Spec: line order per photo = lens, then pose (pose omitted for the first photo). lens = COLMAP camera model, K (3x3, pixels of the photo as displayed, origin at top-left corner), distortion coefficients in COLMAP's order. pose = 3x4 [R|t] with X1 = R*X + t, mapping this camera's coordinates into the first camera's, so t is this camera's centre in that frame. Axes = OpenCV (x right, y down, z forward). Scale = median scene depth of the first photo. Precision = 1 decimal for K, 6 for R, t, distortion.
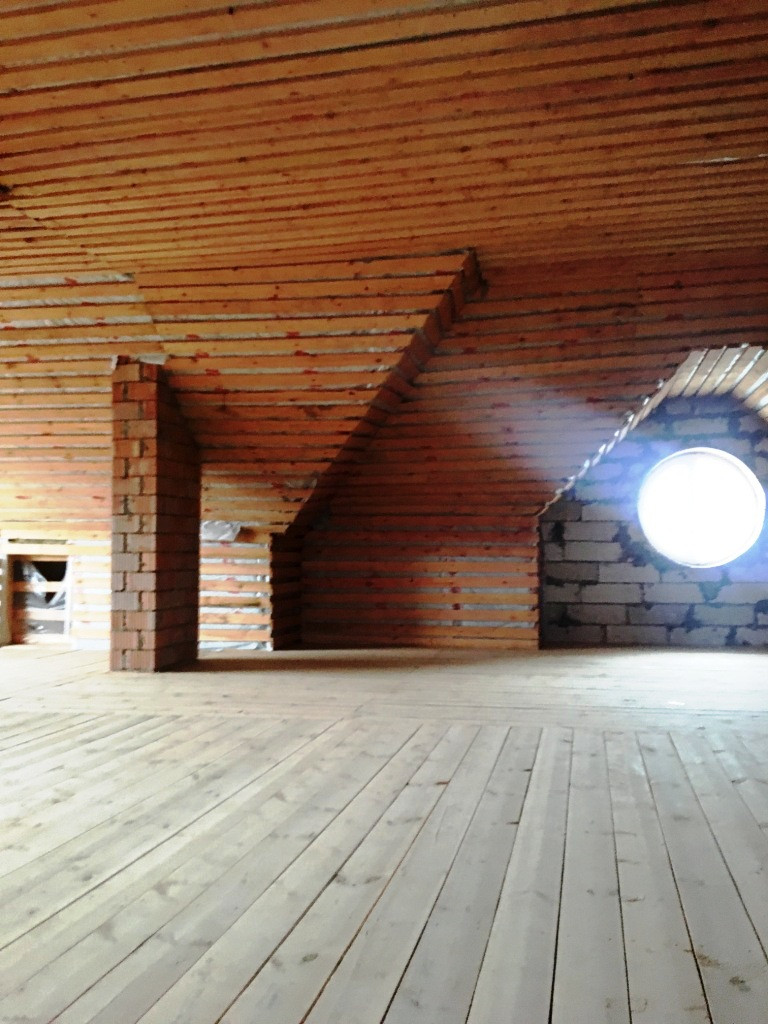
lens RADIAL K [[863.1, 0, 384.0], [0, 863.1, 512.0], [0, 0, 1]] dist [0.142070, -0.176911]
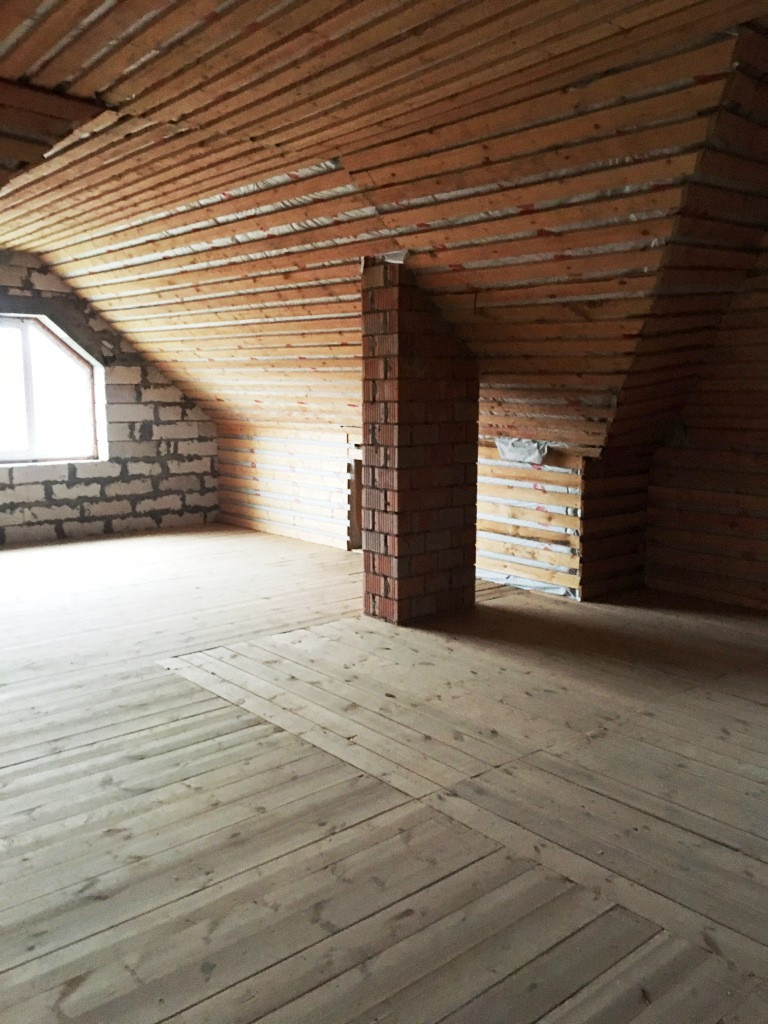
lens RADIAL K [[863.1, 0, 384.0], [0, 863.1, 512.0], [0, 0, 1]] dist [0.142070, -0.176911]
pose [[0.805292, 0.084611, -0.586810, 0.230473], [0.026350, 0.983678, 0.177996, -0.086125], [0.592293, -0.158801, 0.789918, 0.307585]]
